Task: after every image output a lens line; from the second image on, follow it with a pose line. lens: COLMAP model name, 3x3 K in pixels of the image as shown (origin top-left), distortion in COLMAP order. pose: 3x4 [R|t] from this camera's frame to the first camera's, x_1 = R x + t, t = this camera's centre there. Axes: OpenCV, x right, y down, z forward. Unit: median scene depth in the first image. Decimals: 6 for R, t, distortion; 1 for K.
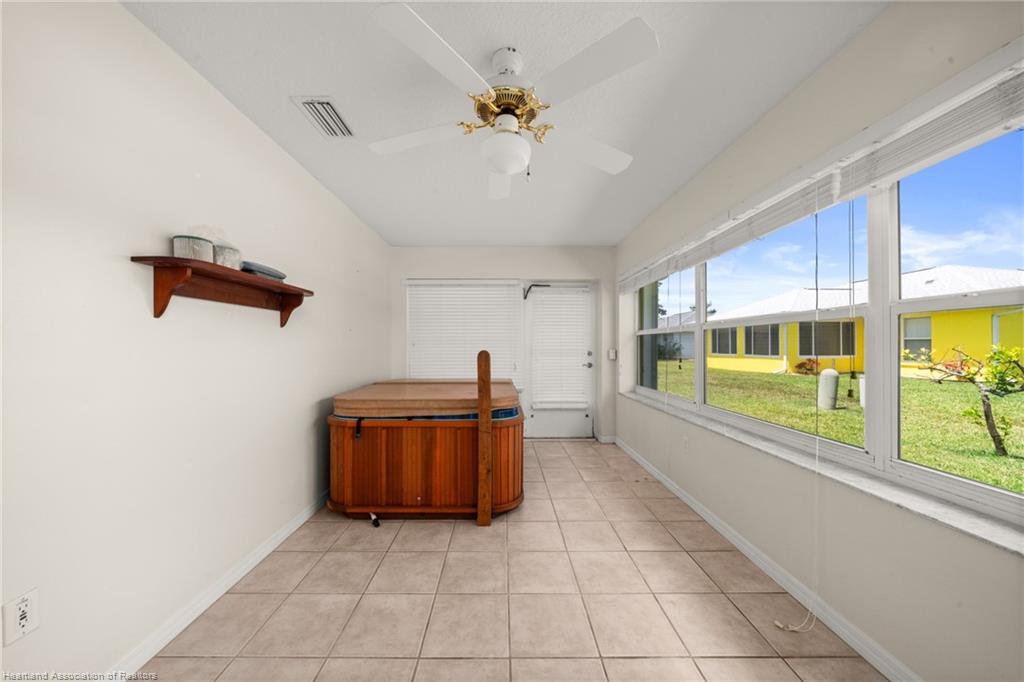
lens RADIAL K [[353.6, 0, 509.0], [0, 353.6, 344.1], [0, 0, 1]] dist [-0.002109, -0.000166]
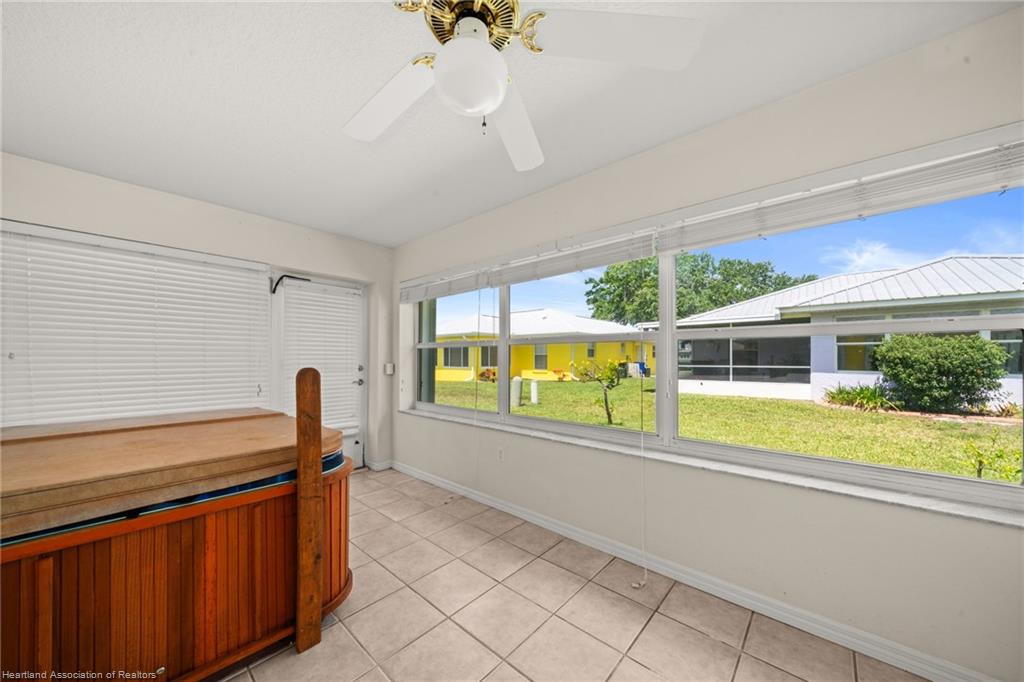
lens RADIAL K [[353.6, 0, 515.9], [0, 353.6, 357.9], [0, 0, 1]] dist [-0.002109, -0.000166]
pose [[0.675898, 0.004636, 0.736980, -0.211639], [-0.006732, 0.999977, -0.000115, -0.001464], [-0.736964, -0.004884, 0.675914, 0.227641]]
